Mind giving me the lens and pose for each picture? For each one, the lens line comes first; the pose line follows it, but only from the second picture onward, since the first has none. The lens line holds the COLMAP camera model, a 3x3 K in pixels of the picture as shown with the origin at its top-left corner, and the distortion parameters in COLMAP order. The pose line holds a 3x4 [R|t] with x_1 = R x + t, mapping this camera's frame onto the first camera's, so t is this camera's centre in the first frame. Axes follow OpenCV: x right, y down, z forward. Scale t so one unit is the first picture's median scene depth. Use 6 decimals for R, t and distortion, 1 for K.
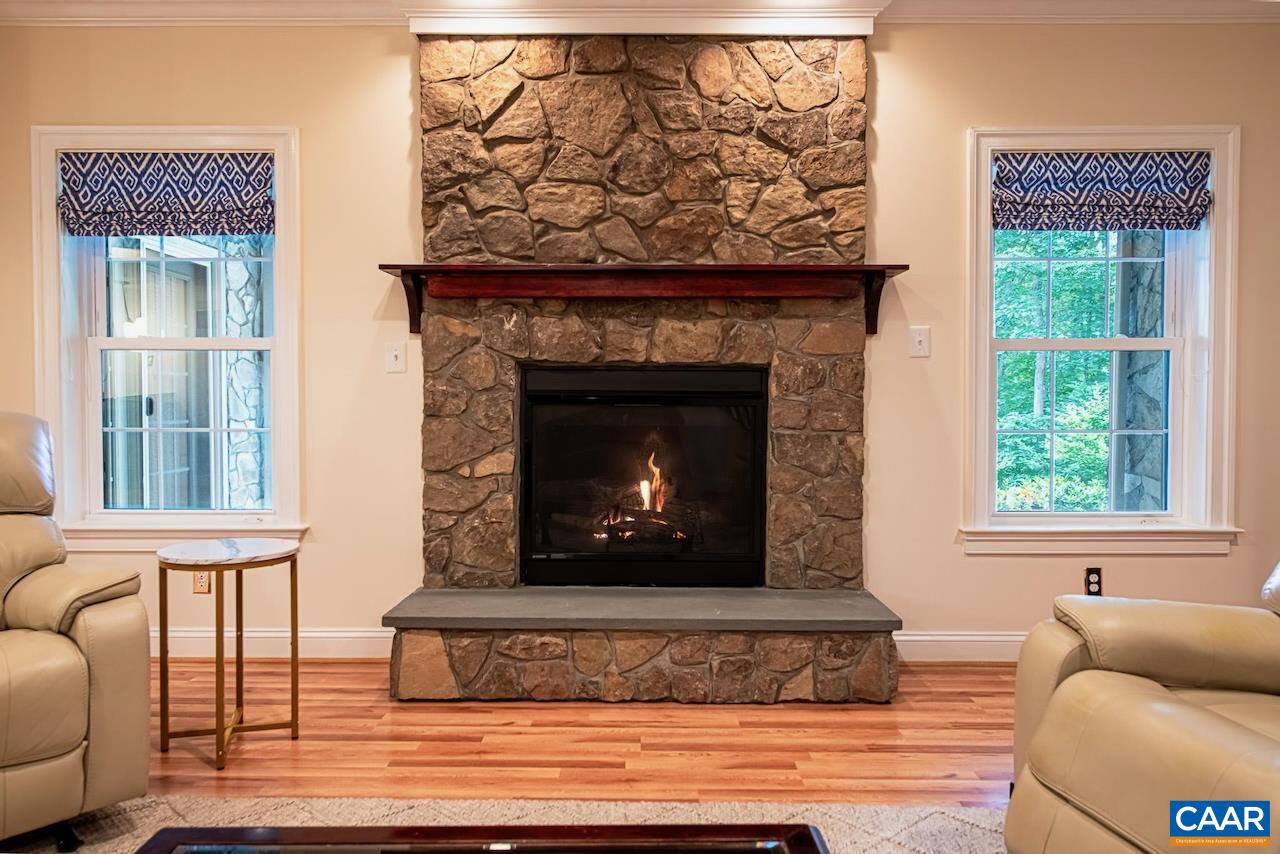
lens RADIAL K [[865.3, 0, 640.0], [0, 865.3, 427.0], [0, 0, 1]] dist [-0.003039, -0.001847]
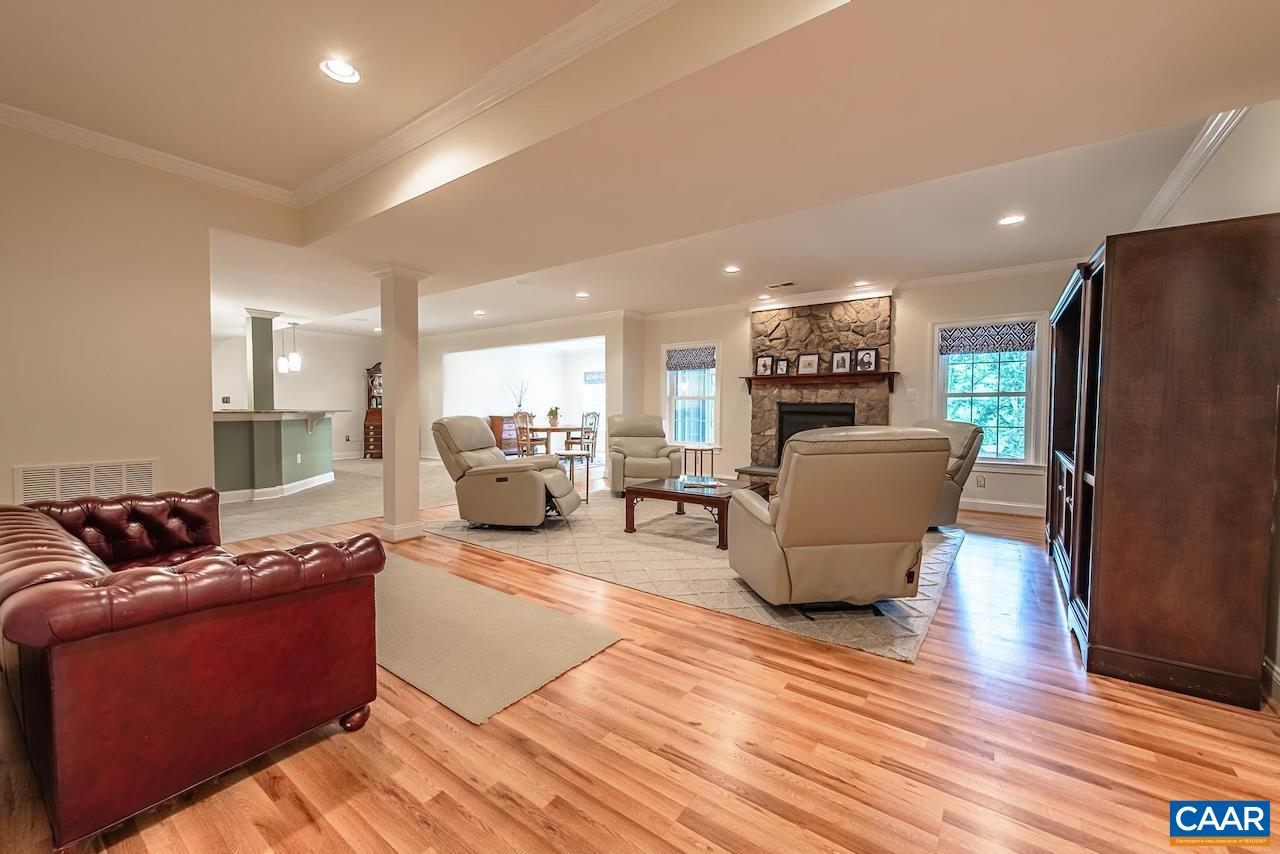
lens RADIAL K [[502.6, 0, 639.3], [0, 502.6, 425.8], [0, 0, 1]] dist [0.013325, -0.003575]
pose [[0.809221, 0.024434, -0.586996, 0.597684], [-0.018729, 0.999700, 0.015794, -0.003609], [0.587206, -0.001787, 0.809435, -0.957632]]
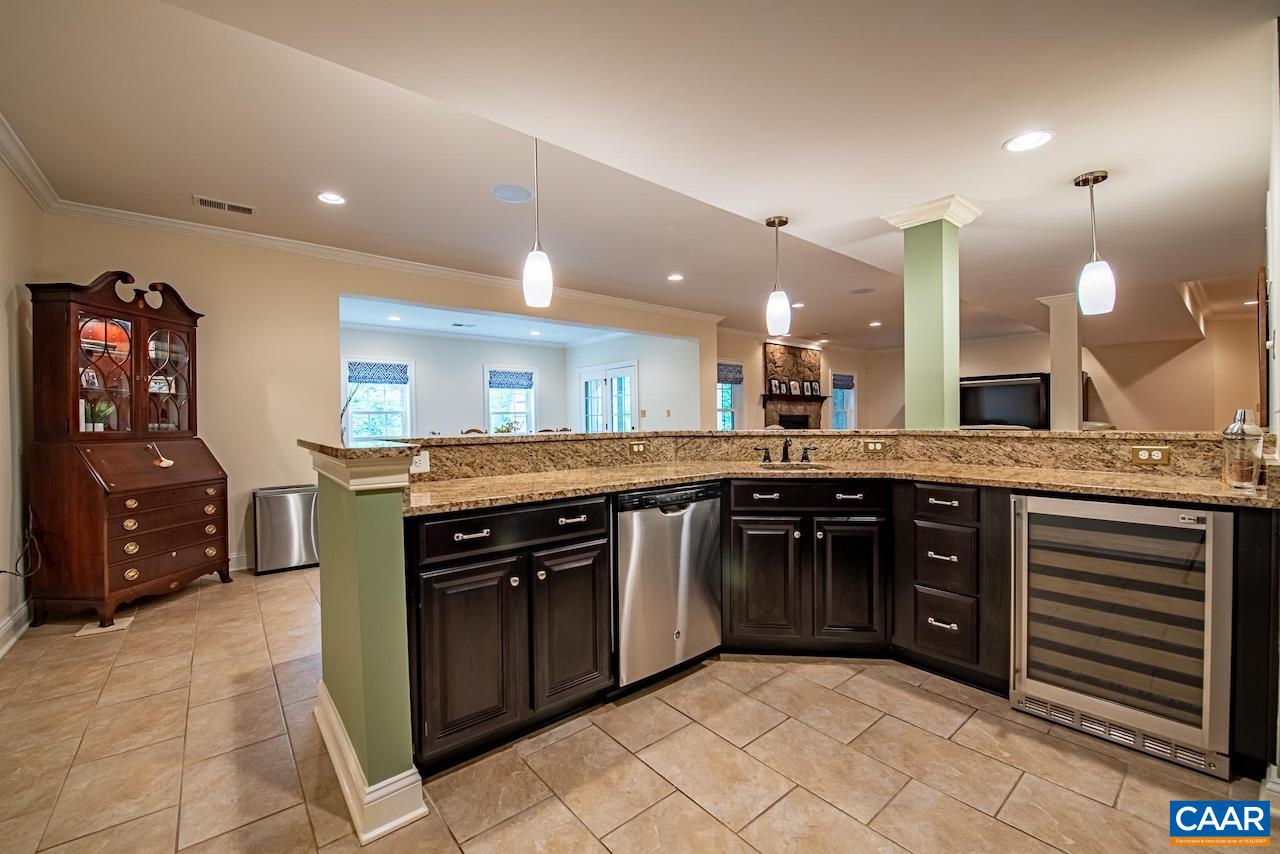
lens RADIAL K [[520.0, 0, 636.4], [0, 520.0, 423.3], [0, 0, 1]] dist [-0.001345, -0.005062]
pose [[0.768070, -0.012091, 0.640252, -2.506453], [0.024290, 0.999652, -0.010261, -0.018196], [-0.639905, 0.023433, 0.768097, -0.638700]]
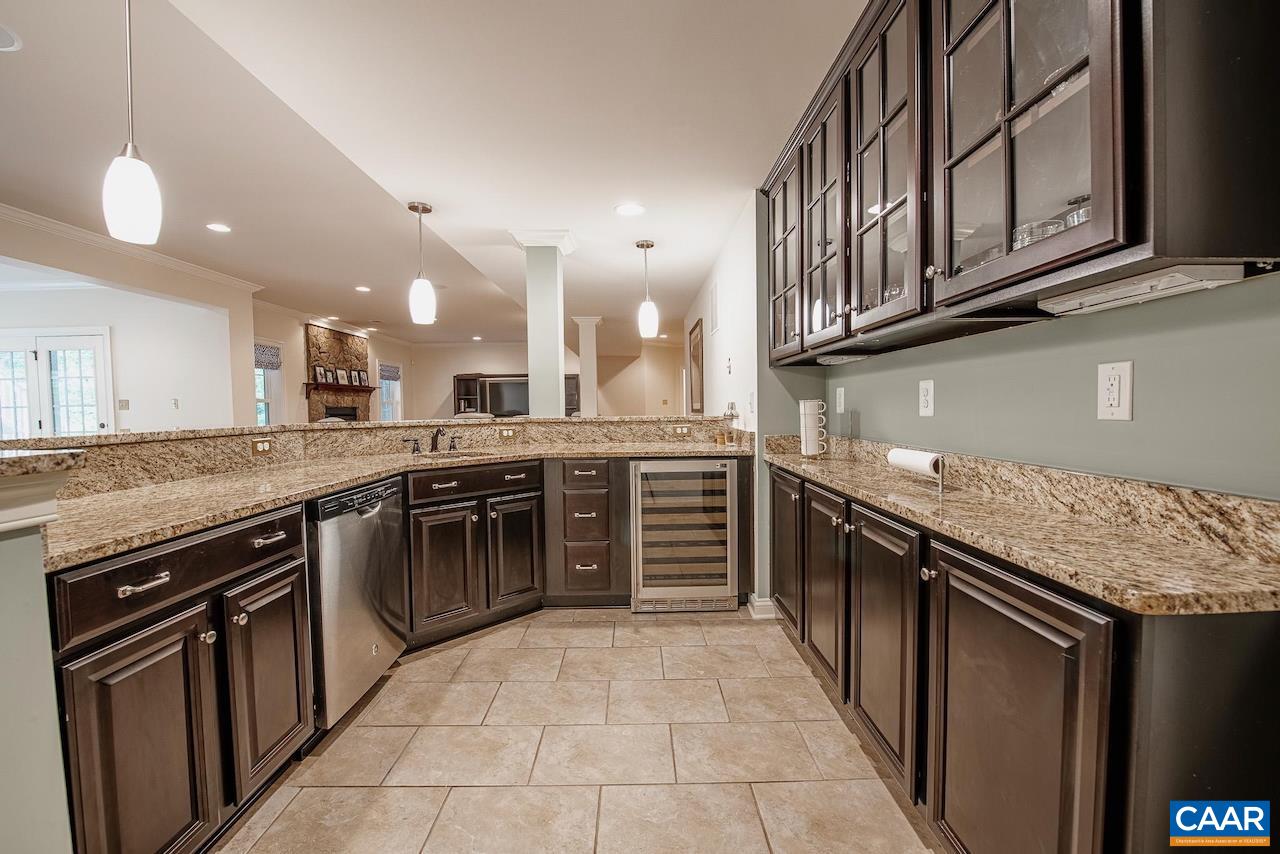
lens RADIAL K [[520.0, 0, 636.4], [0, 520.0, 423.3], [0, 0, 1]] dist [-0.001345, -0.005062]
pose [[-0.002601, -0.032688, 0.999462, -2.625981], [0.036189, 0.998808, 0.032761, -0.020634], [-0.999342, 0.036254, -0.001415, -0.472030]]
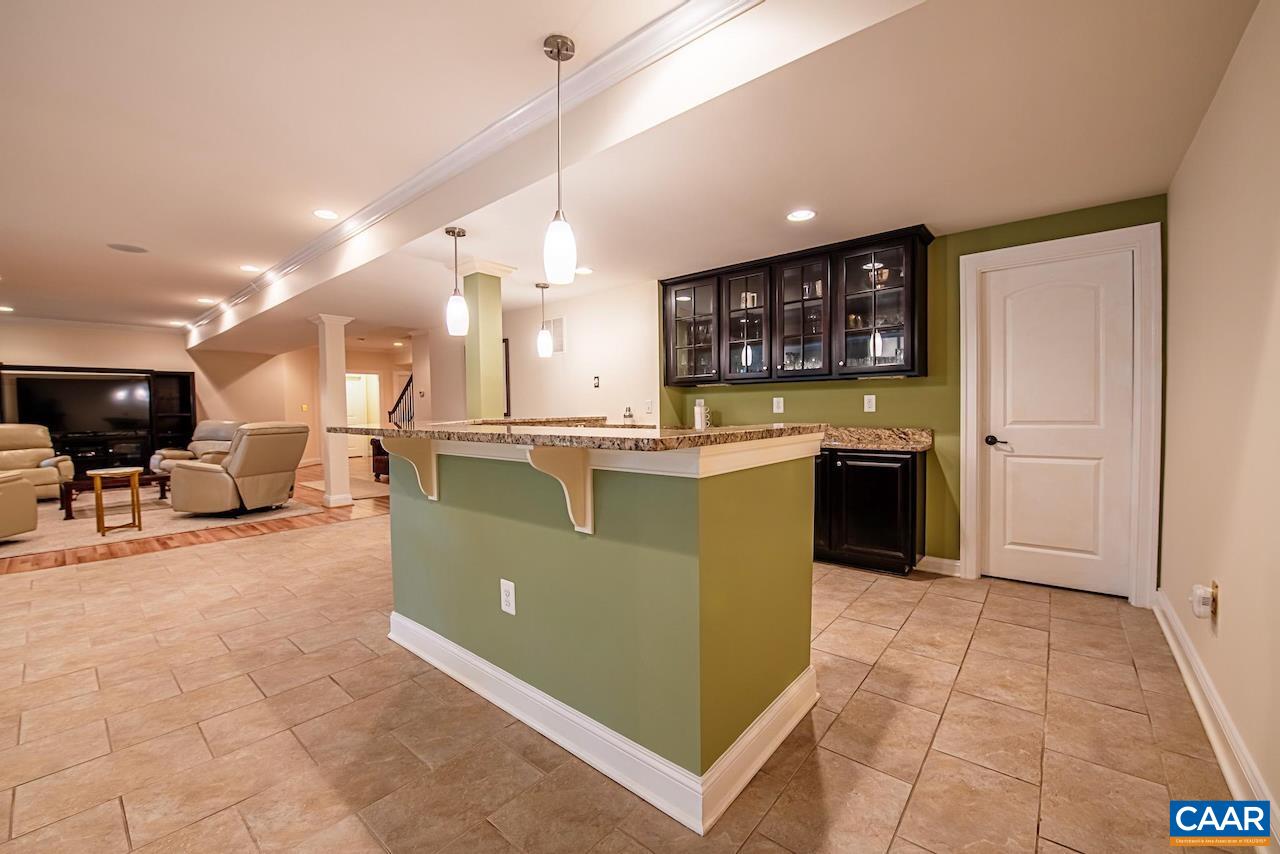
lens RADIAL K [[502.6, 0, 639.3], [0, 502.6, 425.8], [0, 0, 1]] dist [0.013325, -0.003575]
pose [[-0.766571, -0.013698, 0.642013, -2.623124], [0.026767, 0.998222, 0.053259, -0.041910], [-0.641601, 0.058012, -0.764841, 0.366971]]
